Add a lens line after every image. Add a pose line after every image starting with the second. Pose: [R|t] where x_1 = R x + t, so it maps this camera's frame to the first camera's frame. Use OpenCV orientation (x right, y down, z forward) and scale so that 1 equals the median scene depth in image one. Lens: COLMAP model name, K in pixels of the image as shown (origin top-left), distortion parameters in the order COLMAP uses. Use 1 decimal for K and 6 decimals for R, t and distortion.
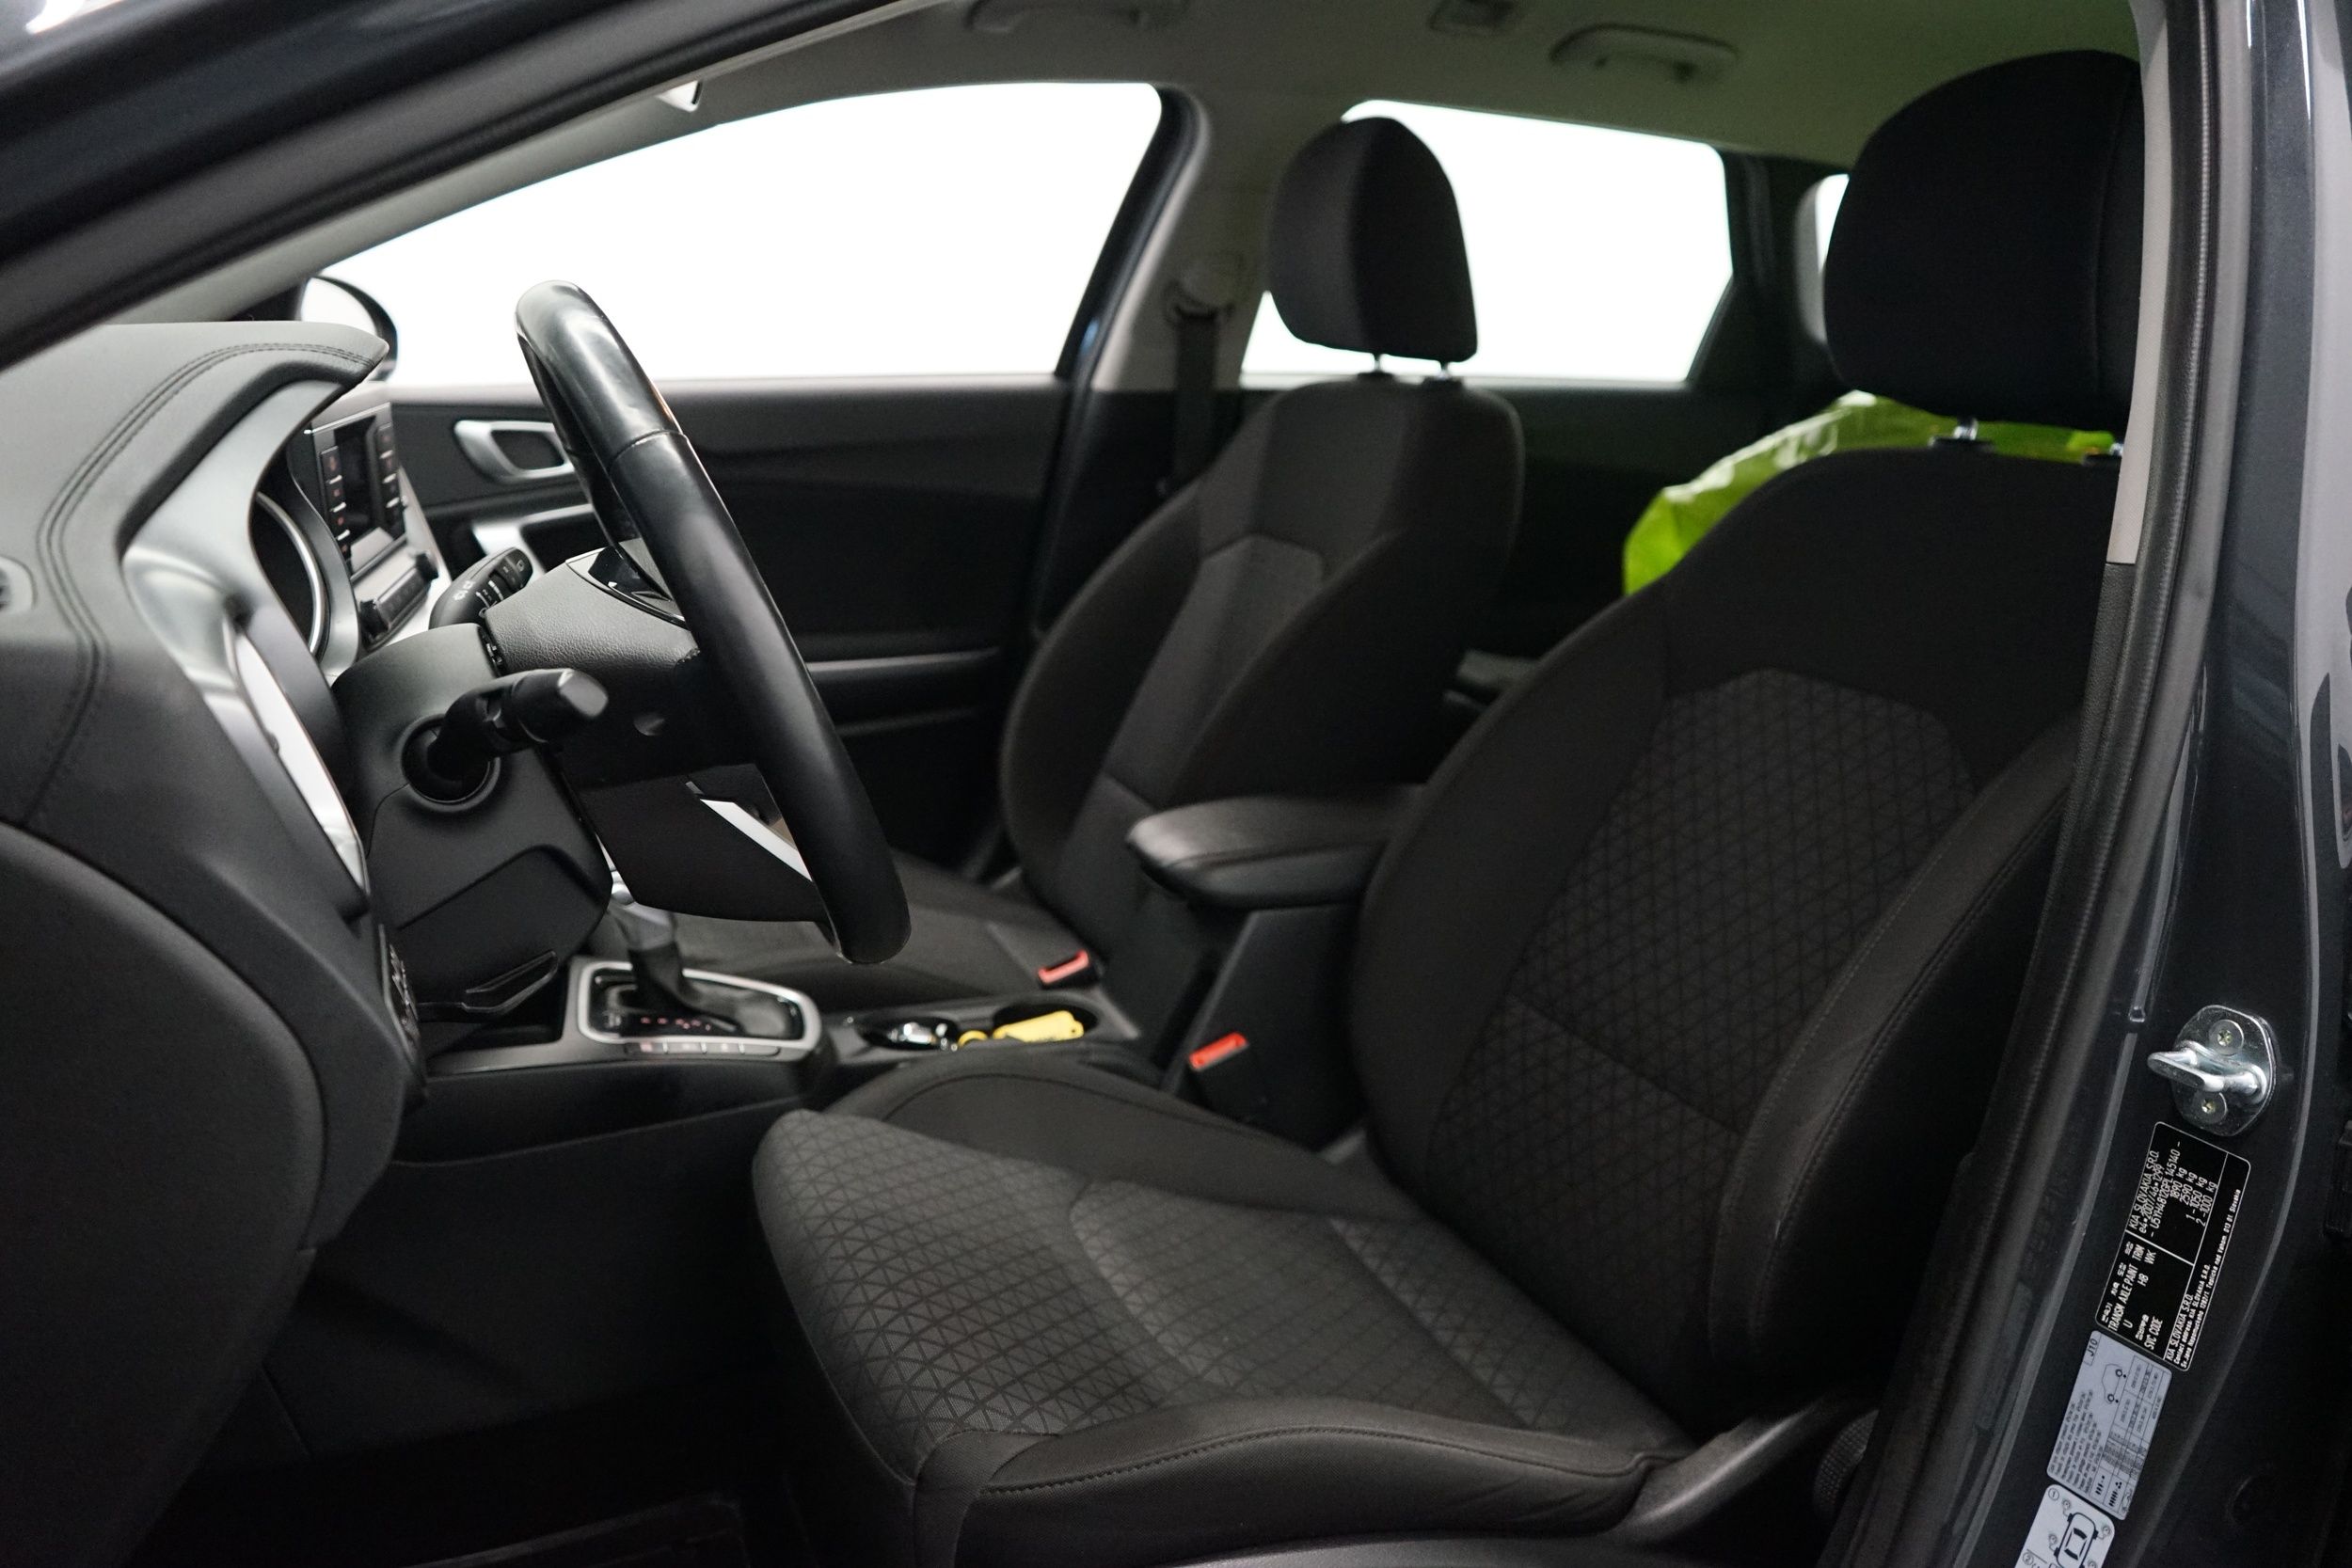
lens RADIAL K [[1895.3, 0, 1176.0], [0, 1895.3, 784.0], [0, 0, 1]] dist [0.051641, -0.001535]
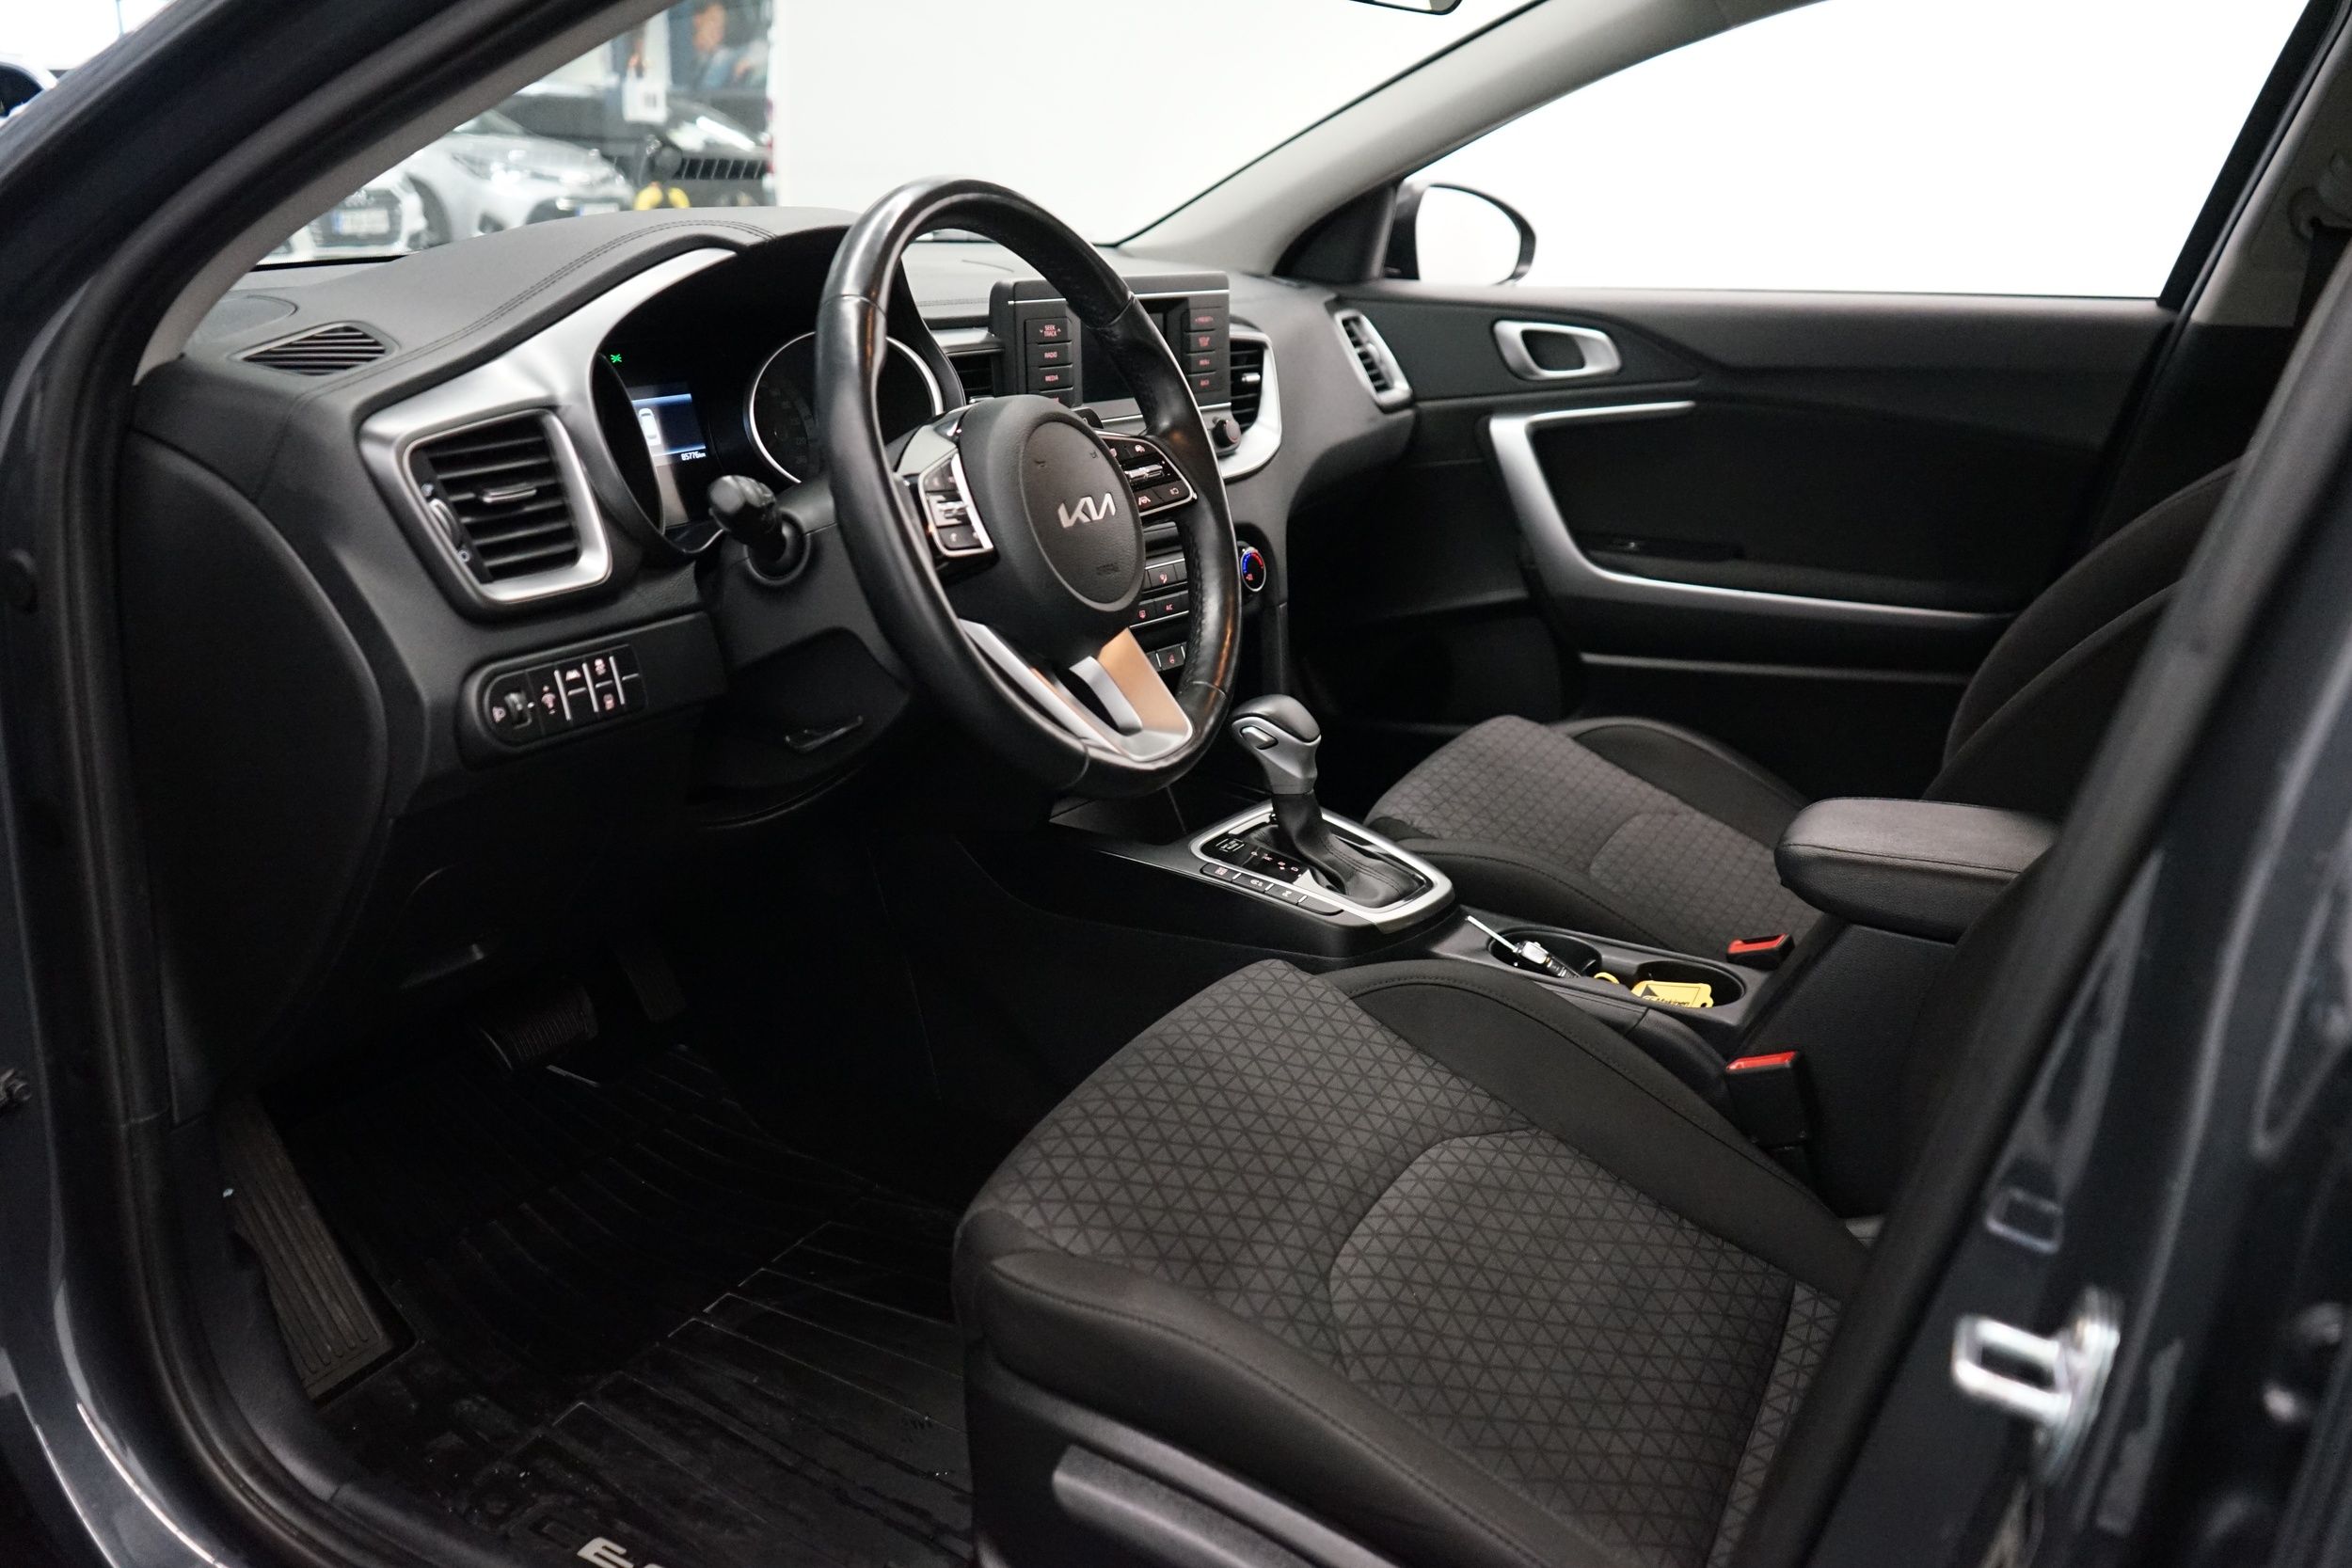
lens RADIAL K [[1917.8, 0, 1176.0], [0, 1917.8, 784.0], [0, 0, 1]] dist [-0.000489, -0.003703]
pose [[0.654635, 0.221252, -0.722842, 0.346860], [-0.196764, 0.973121, 0.119661, -0.028634], [0.729888, 0.063895, 0.680574, 0.144558]]
